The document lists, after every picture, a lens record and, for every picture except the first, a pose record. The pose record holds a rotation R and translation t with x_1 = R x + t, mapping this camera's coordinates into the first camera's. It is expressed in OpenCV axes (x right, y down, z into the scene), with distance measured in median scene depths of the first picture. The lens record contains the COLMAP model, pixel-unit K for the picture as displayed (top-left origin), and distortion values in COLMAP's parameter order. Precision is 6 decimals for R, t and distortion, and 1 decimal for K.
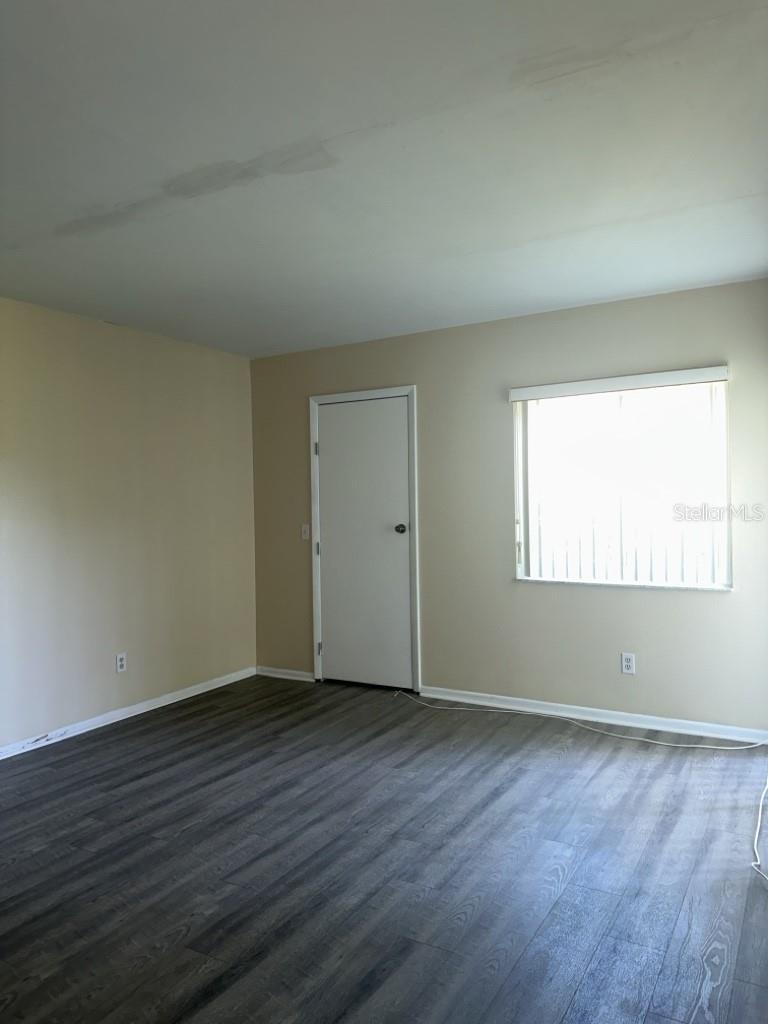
lens RADIAL K [[717.0, 0, 384.0], [0, 717.0, 512.0], [0, 0, 1]] dist [0.136712, -0.201912]
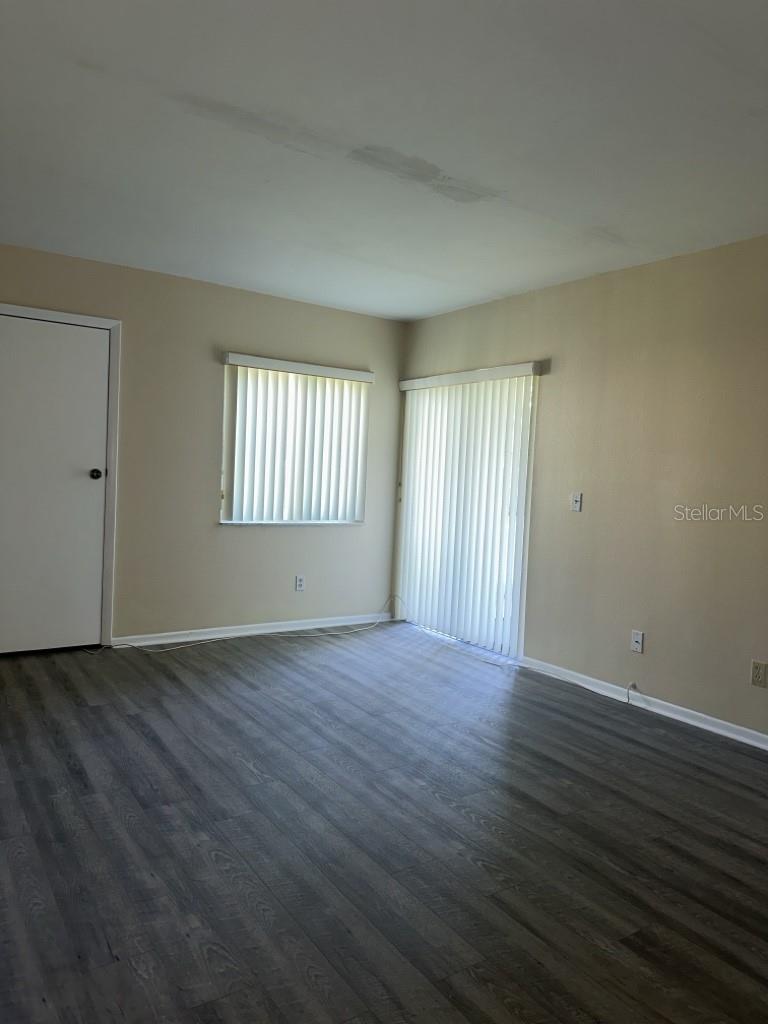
lens RADIAL K [[717.0, 0, 384.0], [0, 717.0, 512.0], [0, 0, 1]] dist [0.136712, -0.201912]
pose [[0.435775, -0.014232, 0.899943, -0.833090], [-0.047786, 0.998099, 0.038923, 0.022982], [-0.898786, -0.059966, 0.434266, 0.328133]]
